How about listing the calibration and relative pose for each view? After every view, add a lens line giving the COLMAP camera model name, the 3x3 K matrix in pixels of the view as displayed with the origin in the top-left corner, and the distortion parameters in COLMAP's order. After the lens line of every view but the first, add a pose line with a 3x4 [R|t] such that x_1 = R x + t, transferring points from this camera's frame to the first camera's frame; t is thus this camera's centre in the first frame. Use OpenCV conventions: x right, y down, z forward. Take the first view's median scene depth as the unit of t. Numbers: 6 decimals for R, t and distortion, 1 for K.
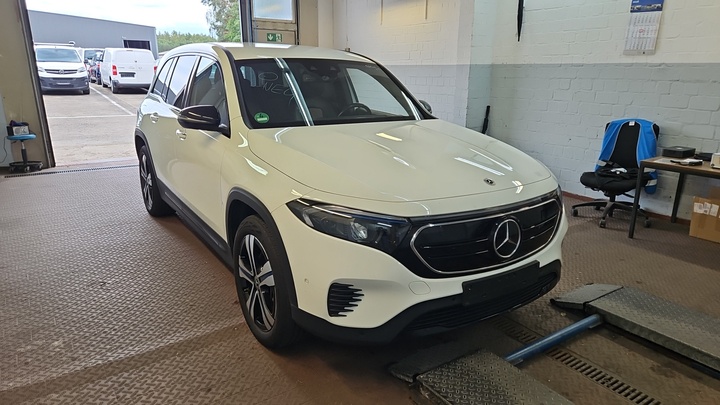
lens RADIAL K [[489.0, 0, 356.7], [0, 489.0, 203.0], [0, 0, 1]] dist [0.027787, -0.000736]
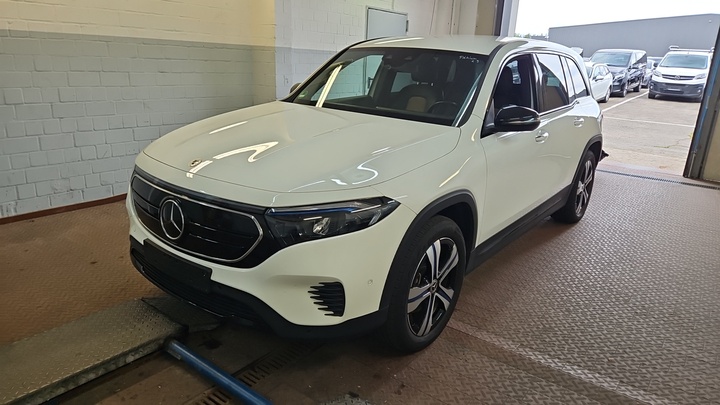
lens RADIAL K [[489.0, 0, 356.7], [0, 489.0, 203.0], [0, 0, 1]] dist [0.027787, -0.000736]
pose [[0.341066, 0.287529, -0.894987, 0.221681], [-0.301130, 0.935321, 0.185731, -0.042859], [0.890503, 0.206160, 0.405589, 0.157773]]
